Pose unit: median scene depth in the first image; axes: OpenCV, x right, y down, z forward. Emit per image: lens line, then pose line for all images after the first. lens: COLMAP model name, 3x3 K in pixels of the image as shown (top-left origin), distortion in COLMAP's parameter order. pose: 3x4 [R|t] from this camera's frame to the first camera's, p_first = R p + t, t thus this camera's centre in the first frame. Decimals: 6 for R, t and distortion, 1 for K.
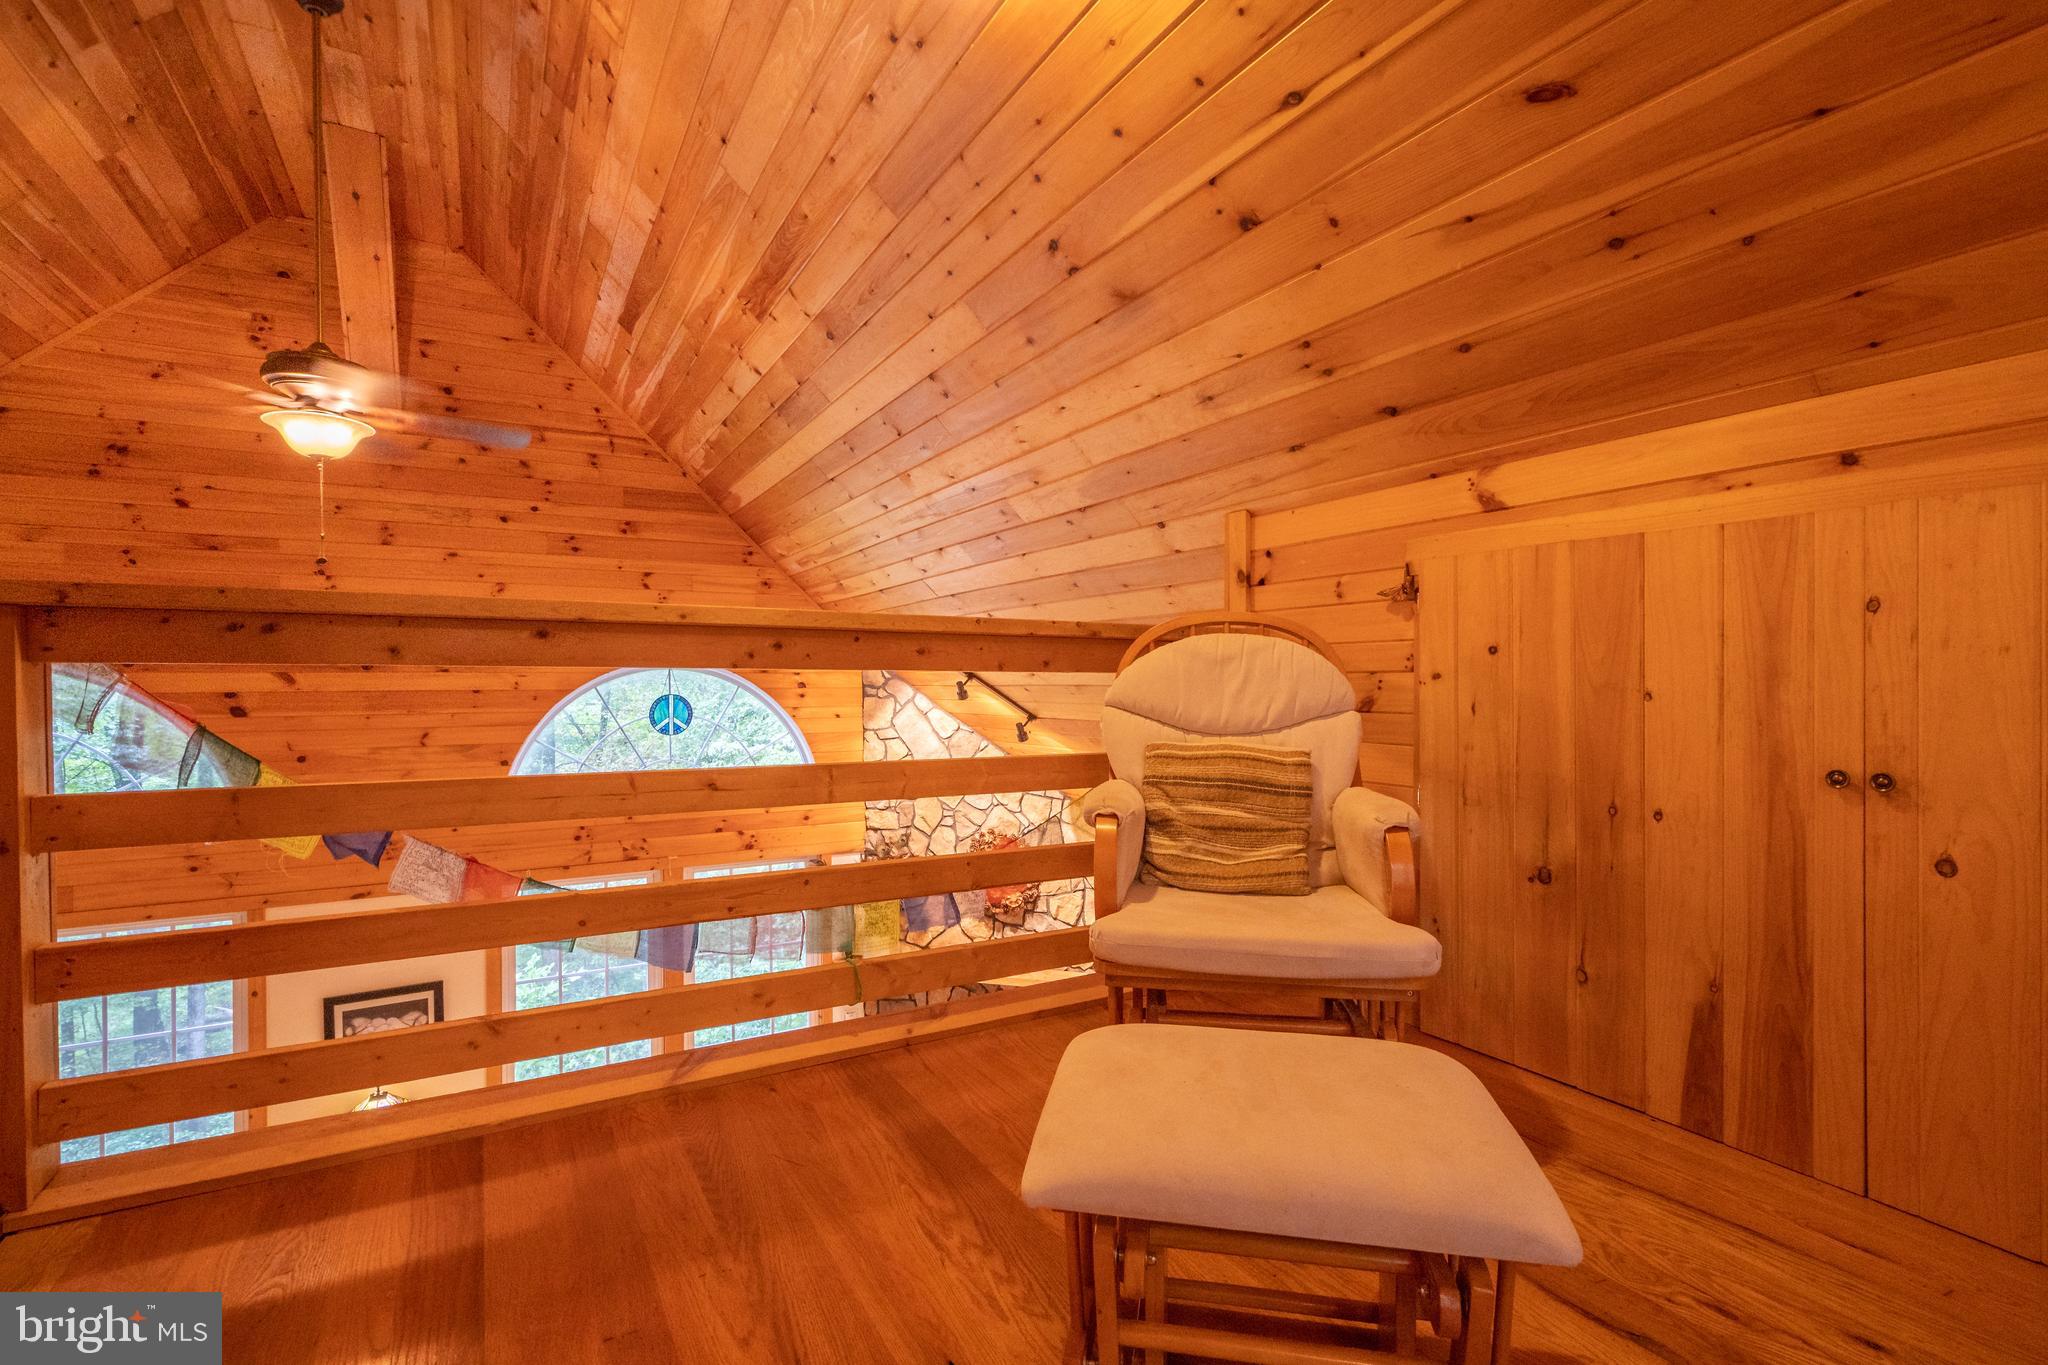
lens RADIAL K [[935.1, 0, 1021.6], [0, 935.1, 686.1], [0, 0, 1]] dist [-0.001928, 0.001660]
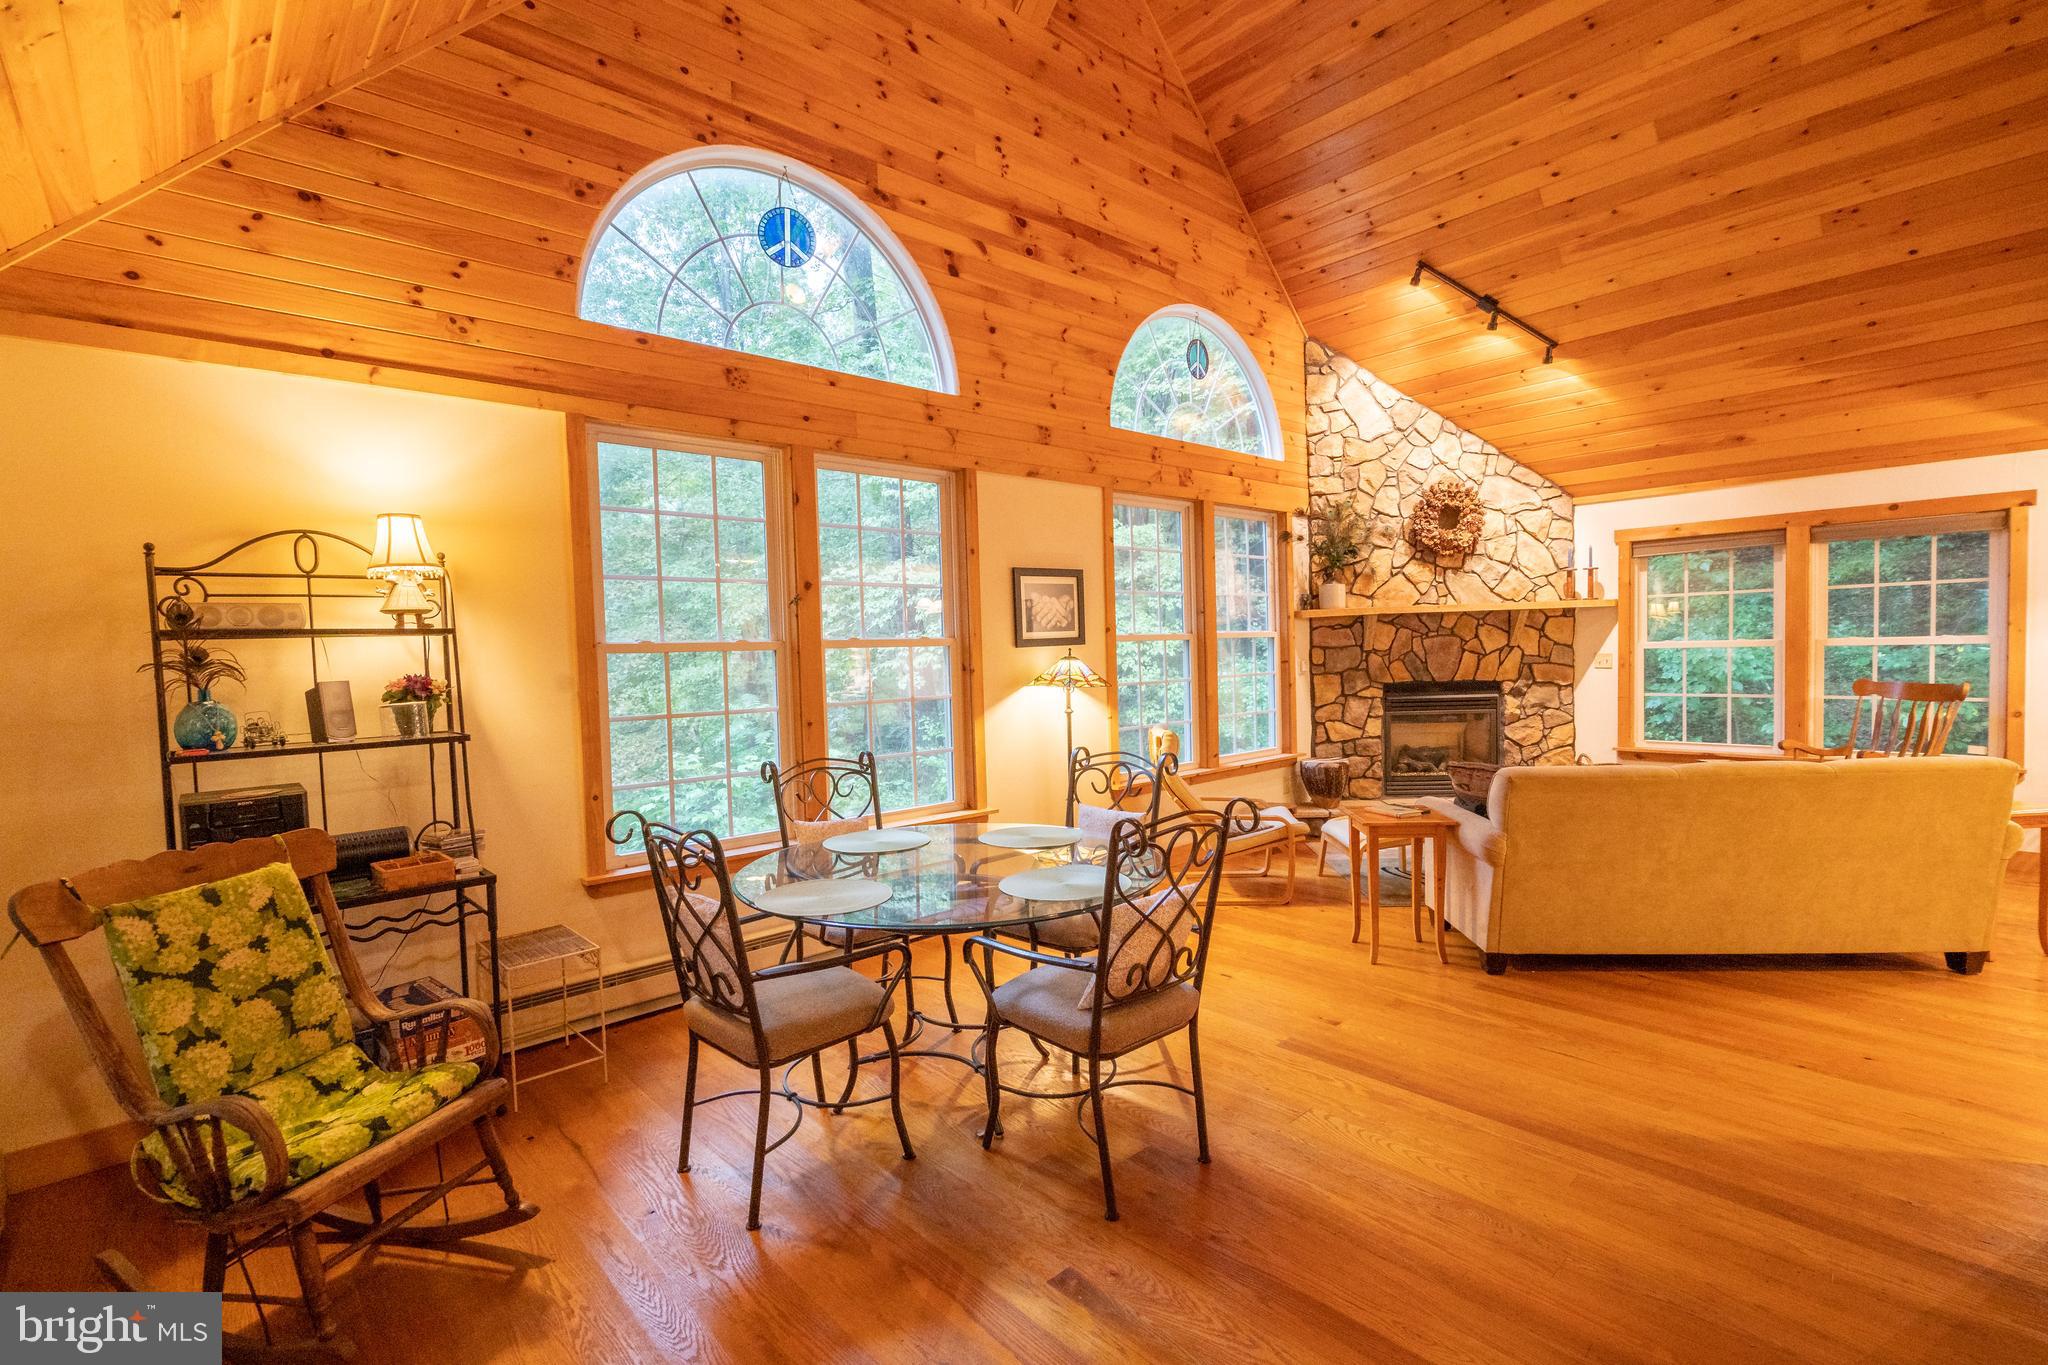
lens RADIAL K [[935.1, 0, 1021.6], [0, 935.1, 686.1], [0, 0, 1]] dist [-0.001928, 0.001660]
pose [[0.977239, -0.034108, 0.209382, -0.831092], [0.027847, 0.999075, 0.032779, 0.373771], [-0.210306, -0.026202, 0.977284, -0.015549]]
